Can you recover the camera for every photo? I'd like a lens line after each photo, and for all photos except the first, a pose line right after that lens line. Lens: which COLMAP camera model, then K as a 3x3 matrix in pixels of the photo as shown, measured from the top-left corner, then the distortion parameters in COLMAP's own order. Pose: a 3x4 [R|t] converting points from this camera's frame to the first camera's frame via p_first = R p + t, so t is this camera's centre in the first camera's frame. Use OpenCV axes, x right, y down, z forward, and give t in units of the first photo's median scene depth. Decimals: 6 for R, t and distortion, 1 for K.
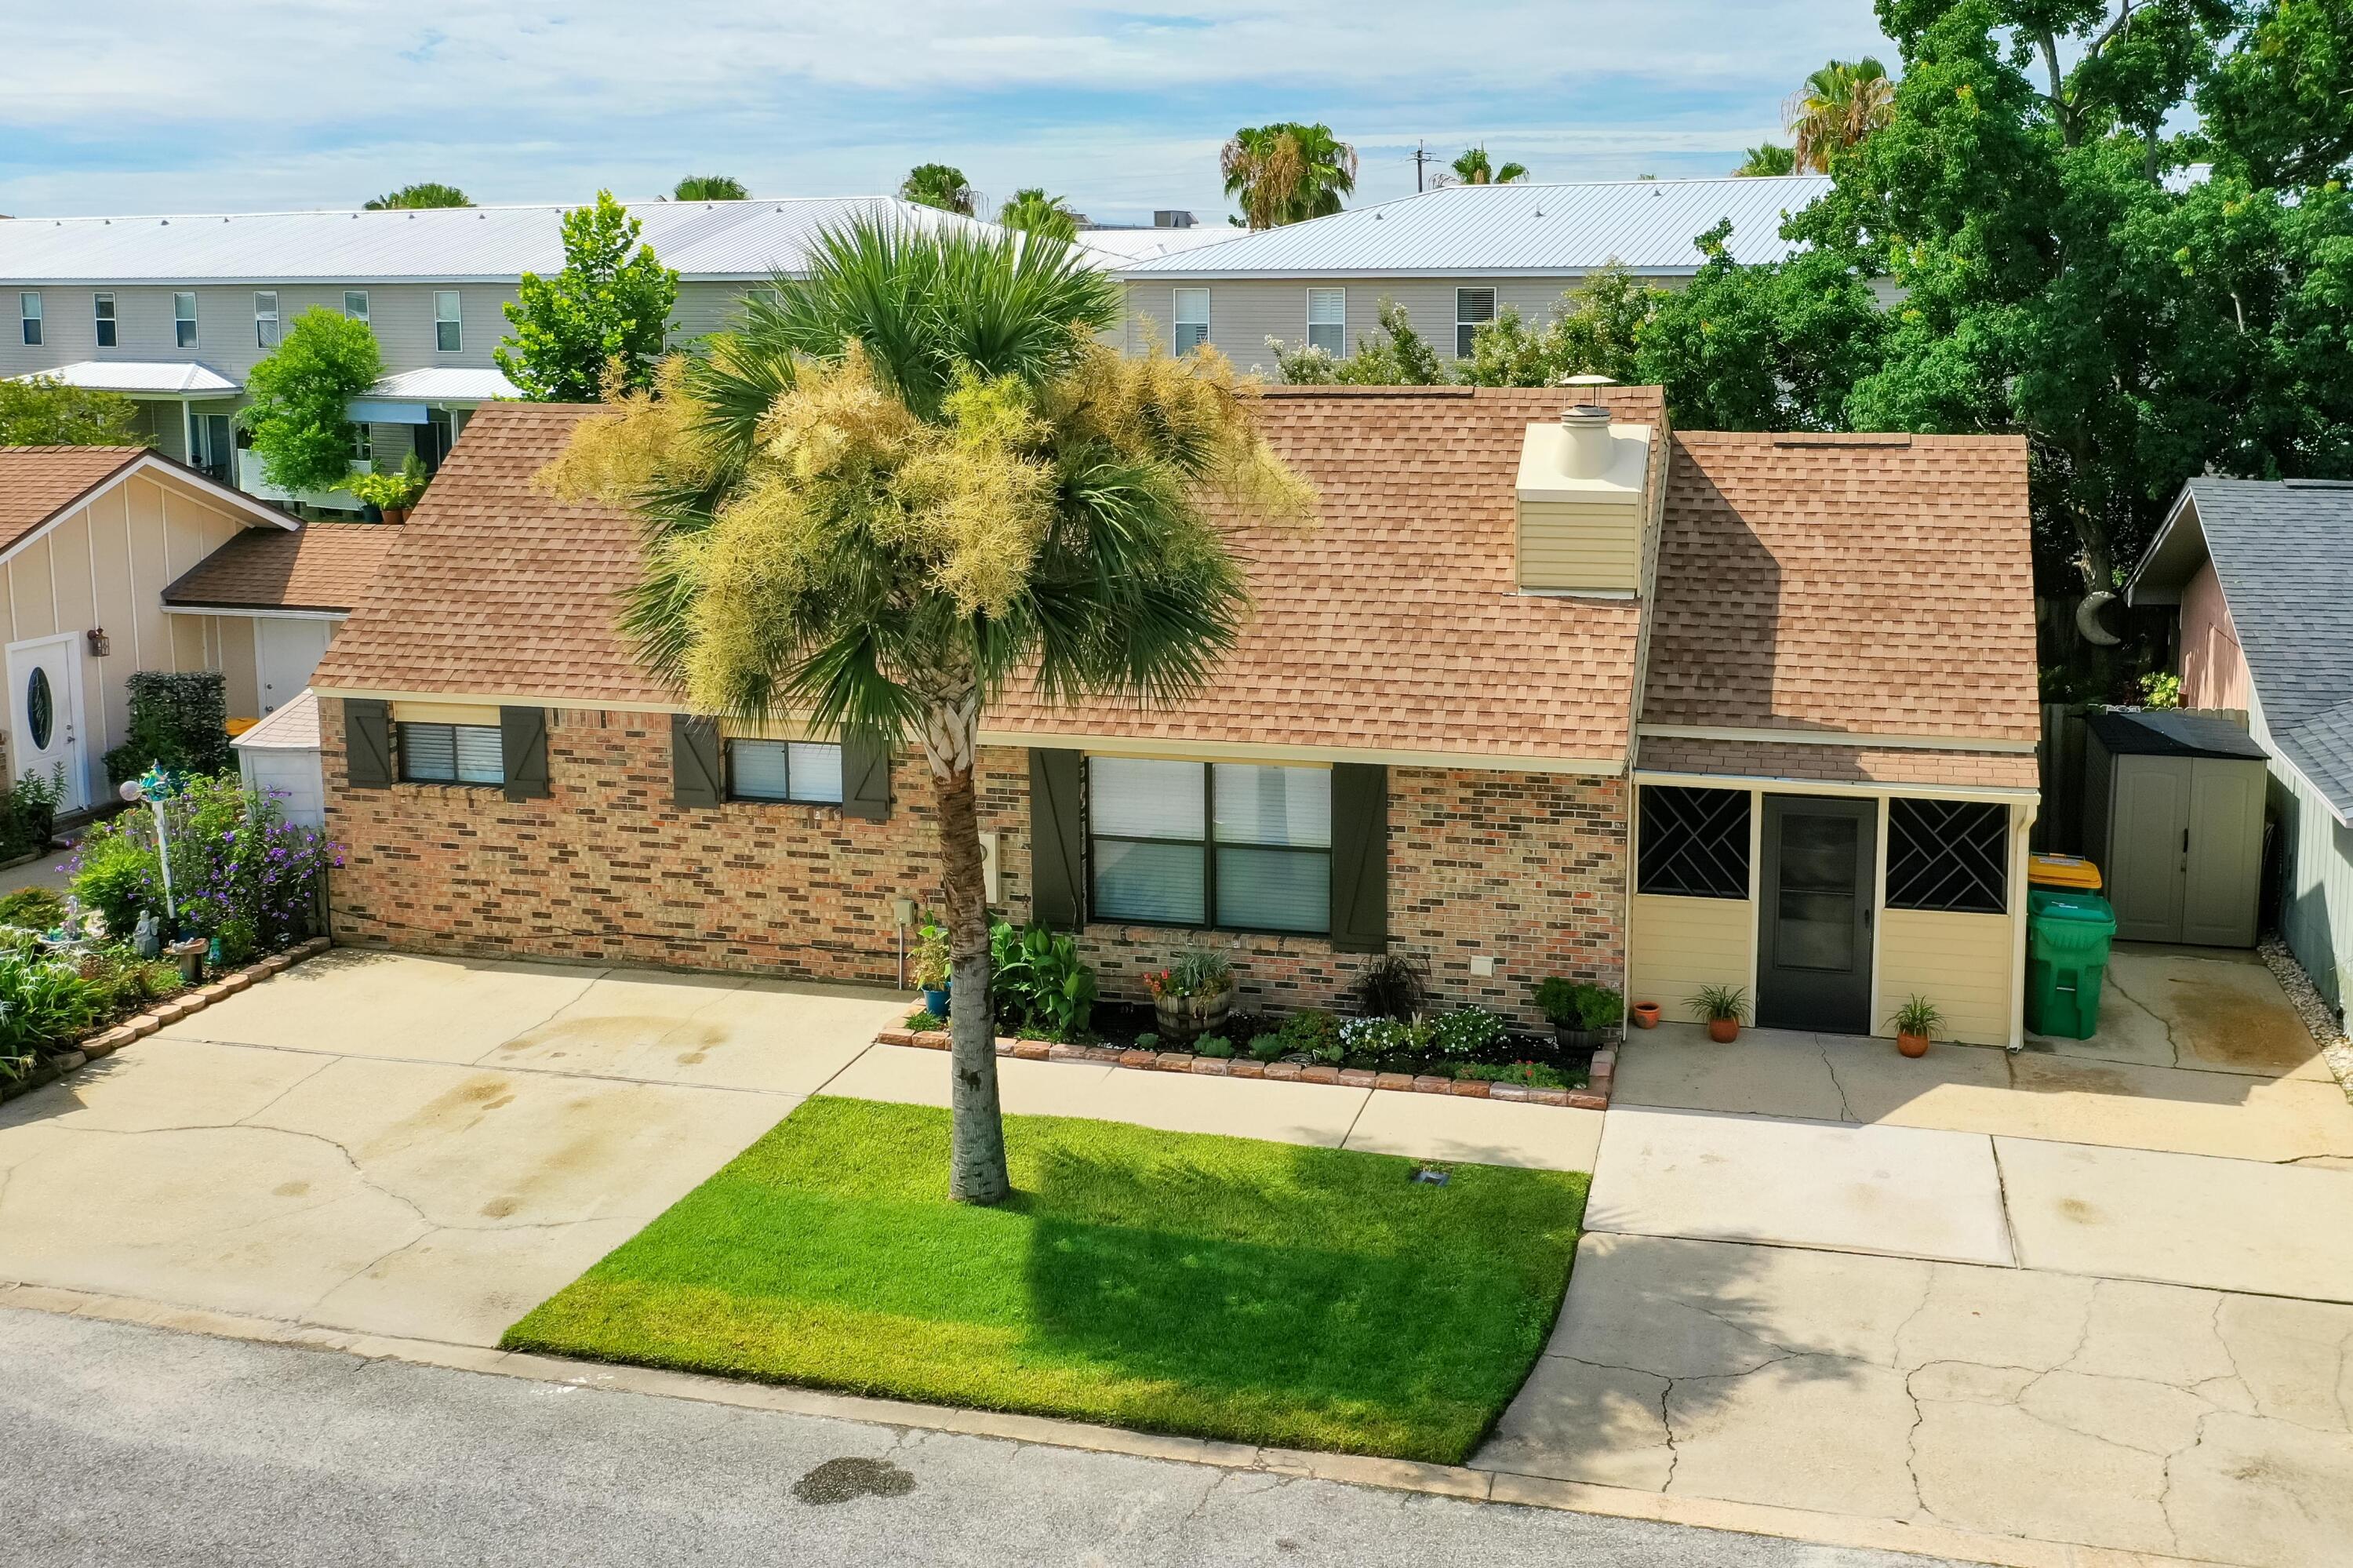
lens RADIAL K [[2208.1, 0, 1304.3], [0, 2208.1, 785.3], [0, 0, 1]] dist [-0.002926, -0.000504]
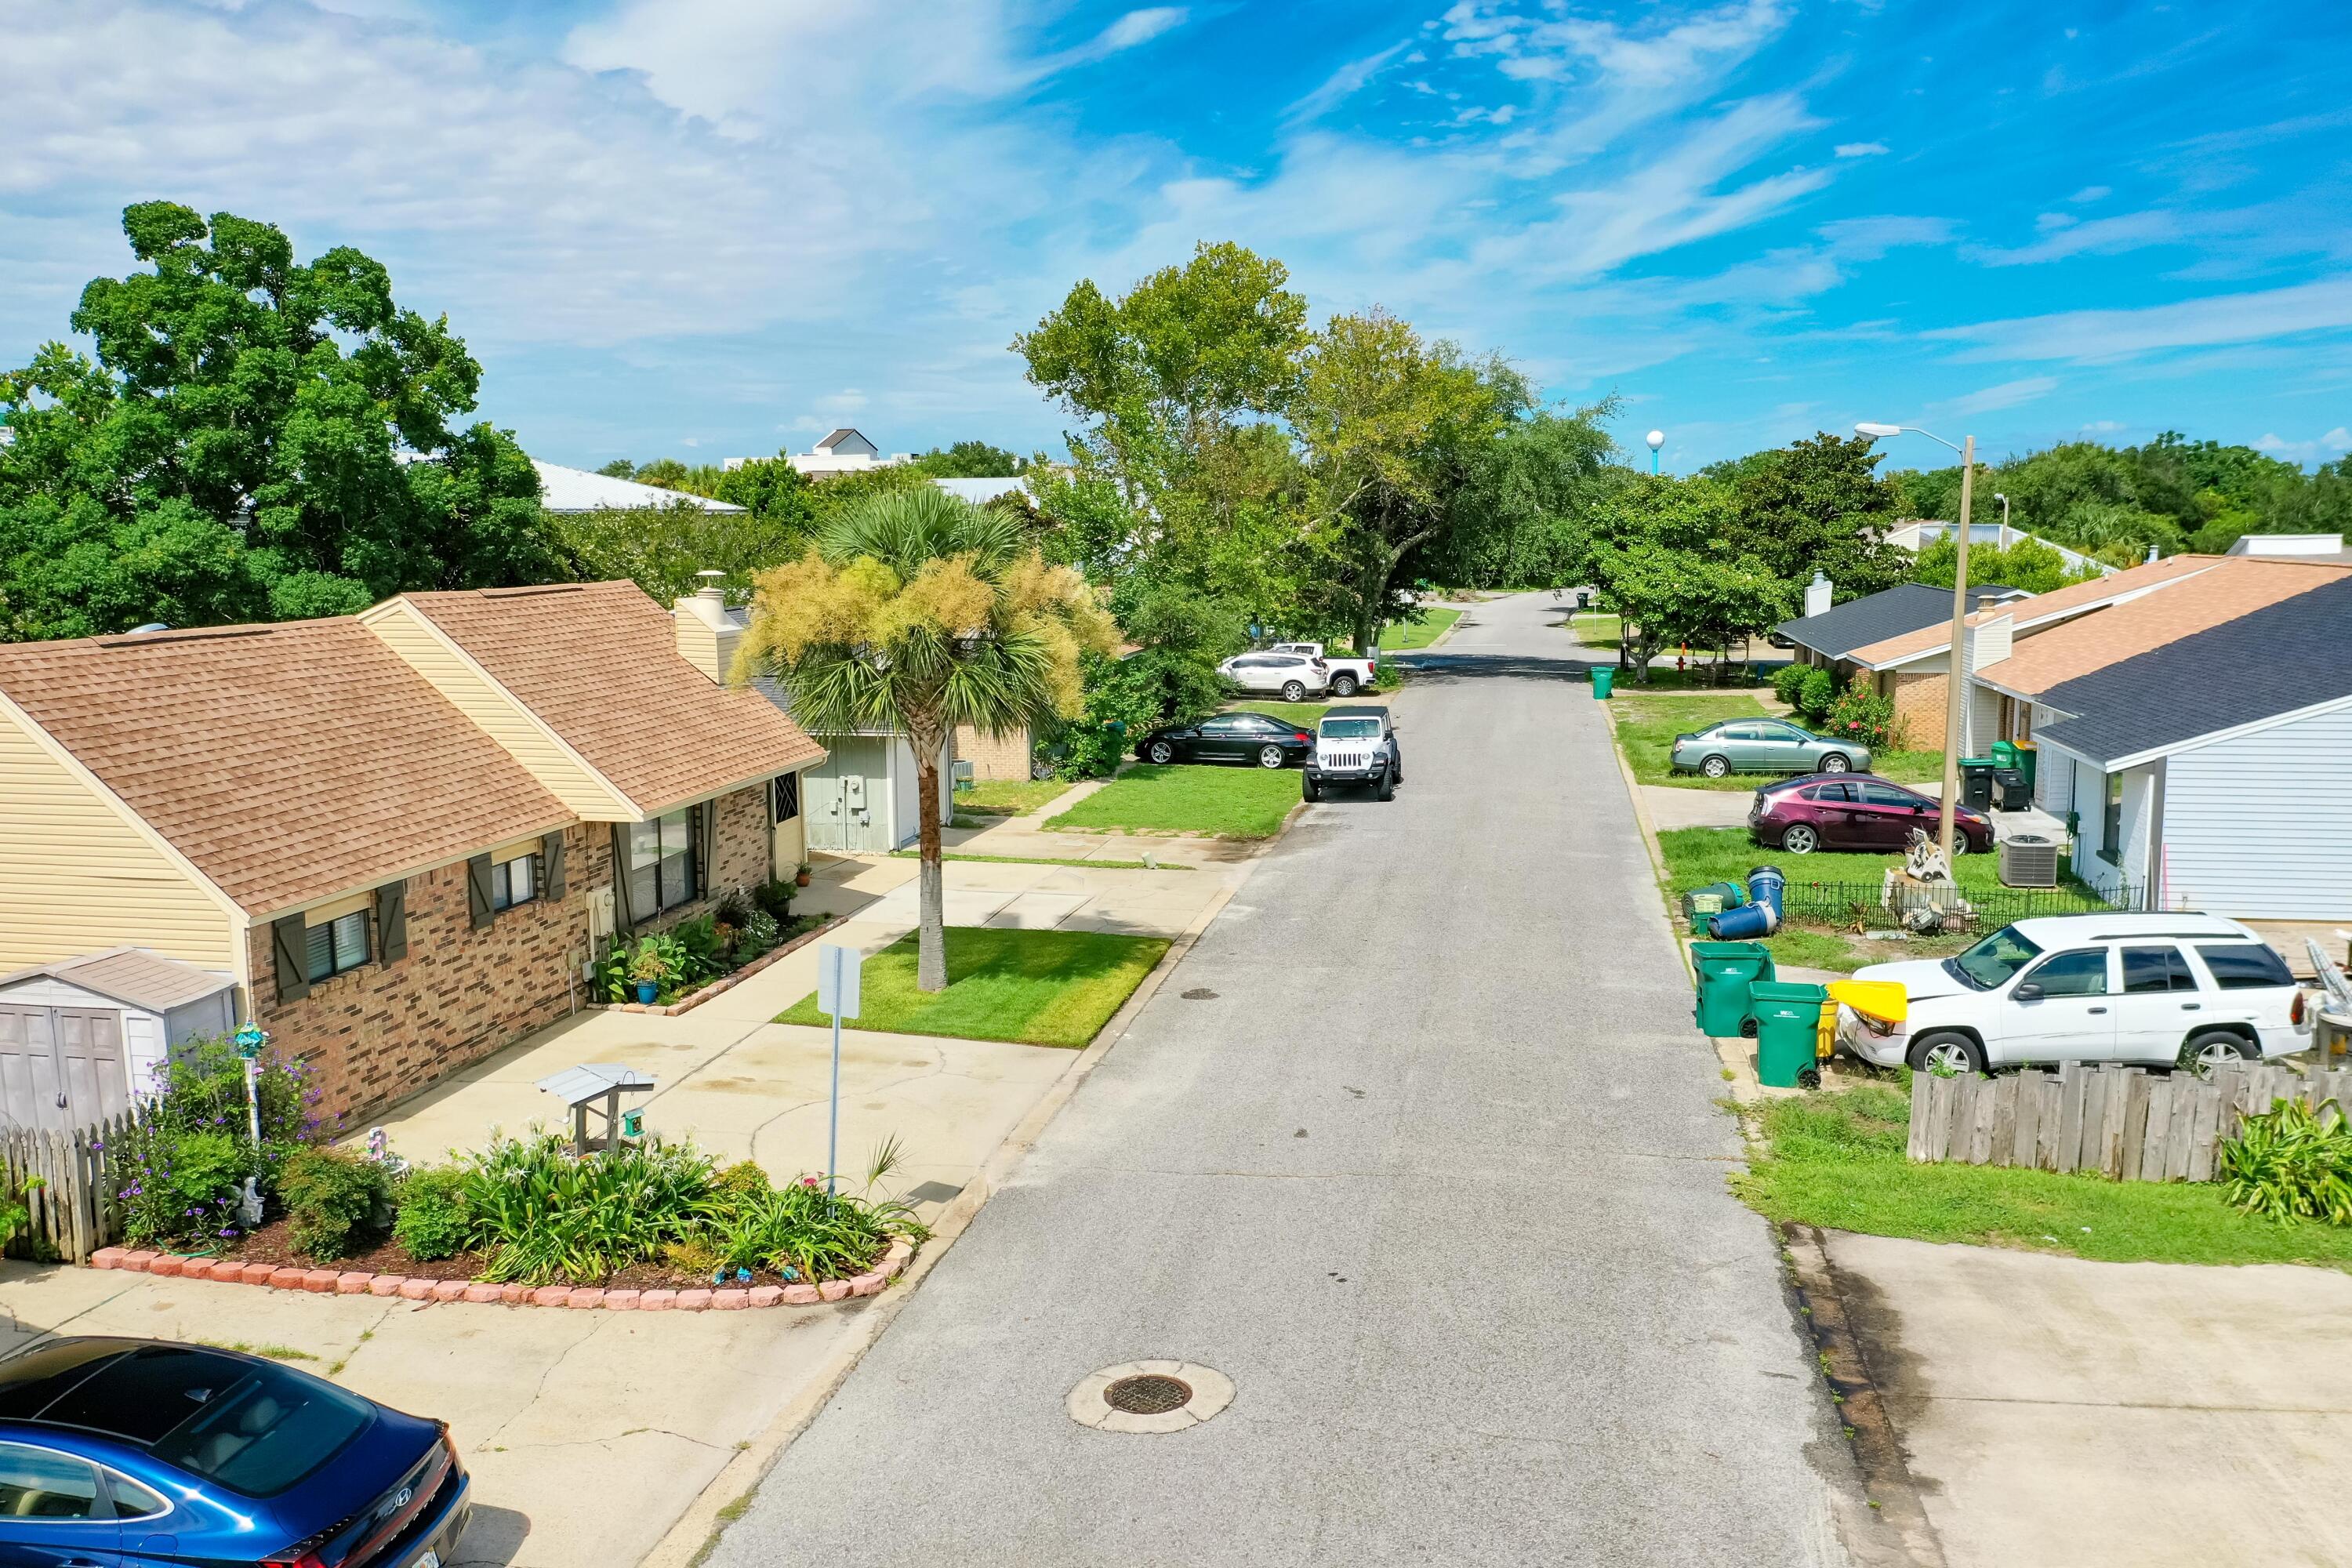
lens RADIAL K [[1846.2, 0, 1176.0], [0, 1846.2, 784.0], [0, 0, 1]] dist [-0.009453, -0.004035]
pose [[-0.048677, -0.141033, 0.988807, -1.345604], [0.219590, 0.964249, 0.148340, -0.141556], [-0.974377, 0.224353, -0.015967, 0.597917]]
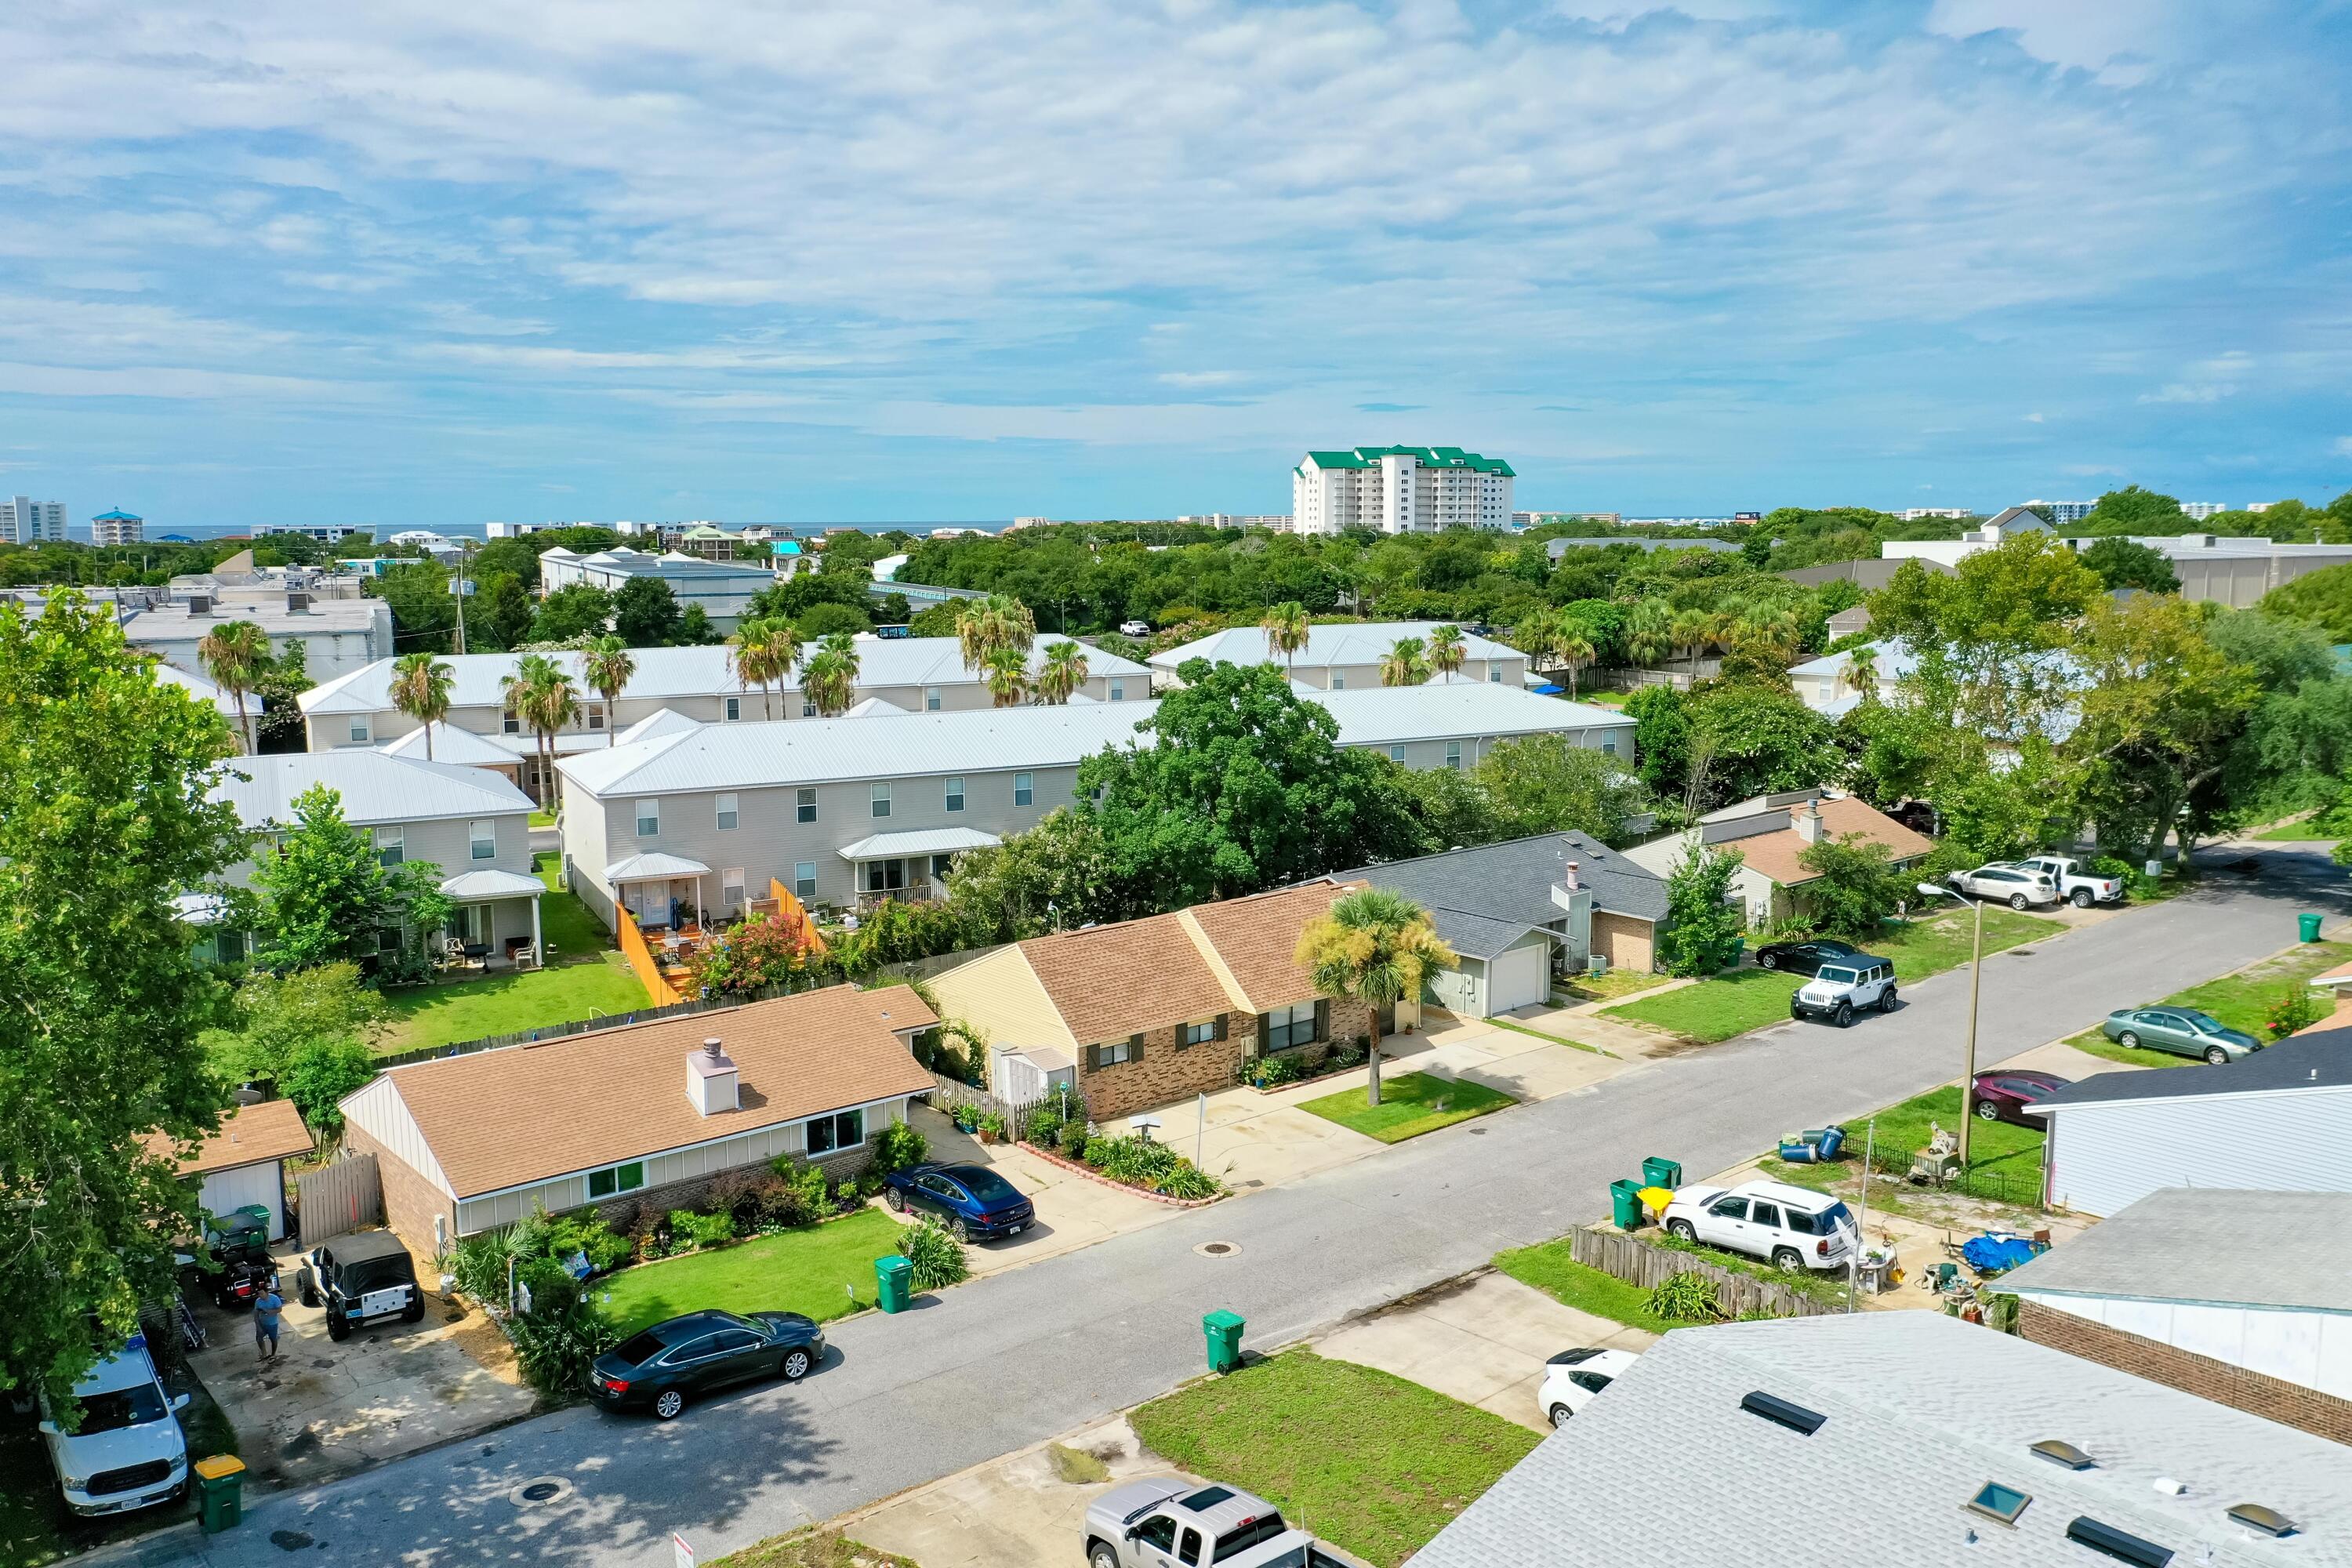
lens RADIAL K [[1846.2, 0, 1176.0], [0, 1846.2, 784.0], [0, 0, 1]] dist [-0.009453, -0.004035]
pose [[0.589986, -0.120793, 0.798327, -2.489029], [0.179560, 0.983615, 0.016129, -0.439290], [-0.787195, 0.133831, 0.602008, -0.757537]]
